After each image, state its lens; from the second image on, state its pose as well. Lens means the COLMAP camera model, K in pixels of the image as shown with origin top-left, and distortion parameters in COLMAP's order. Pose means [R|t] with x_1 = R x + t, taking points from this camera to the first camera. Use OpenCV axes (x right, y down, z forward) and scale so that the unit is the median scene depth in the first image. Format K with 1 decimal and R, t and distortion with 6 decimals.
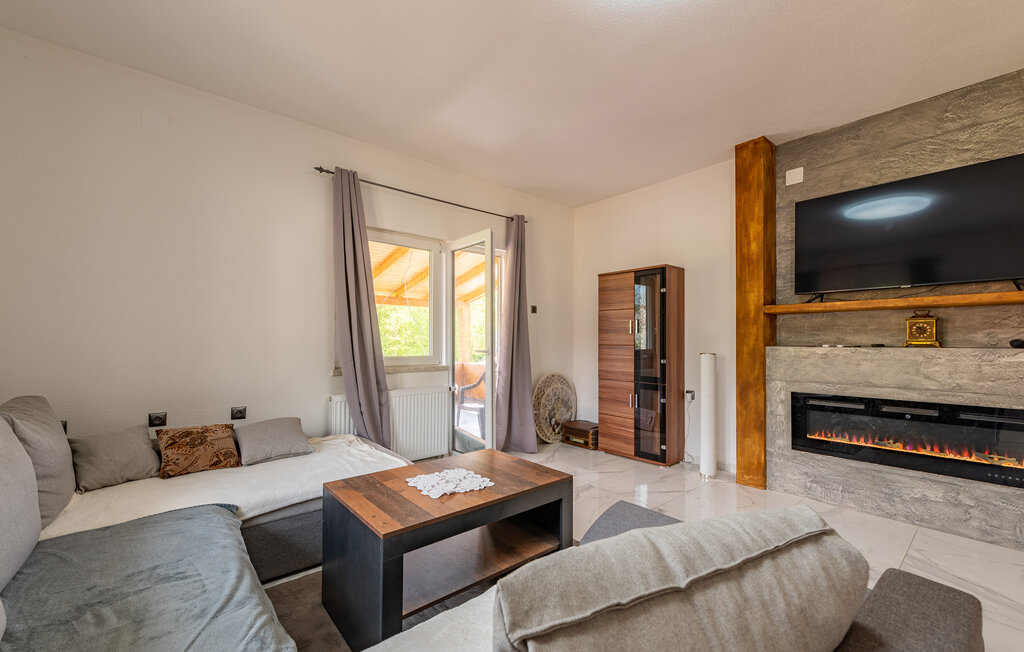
lens RADIAL K [[420.7, 0, 544.0], [0, 420.7, 341.1], [0, 0, 1]] dist [0.001968, -0.000251]
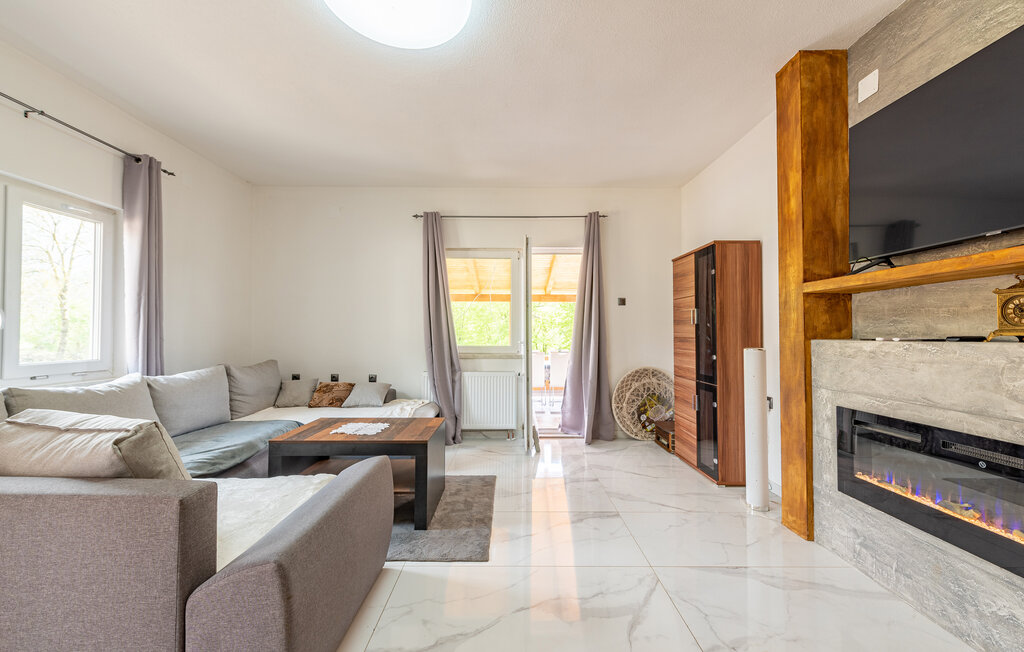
lens RADIAL K [[420.7, 0, 514.2], [0, 420.7, 328.0], [0, 0, 1]] dist [0.001968, -0.000251]
pose [[0.746713, -0.011730, -0.665043, 0.633496], [0.001177, 0.999866, -0.016315, 0.004189], [0.665145, 0.011400, 0.746627, 0.132897]]
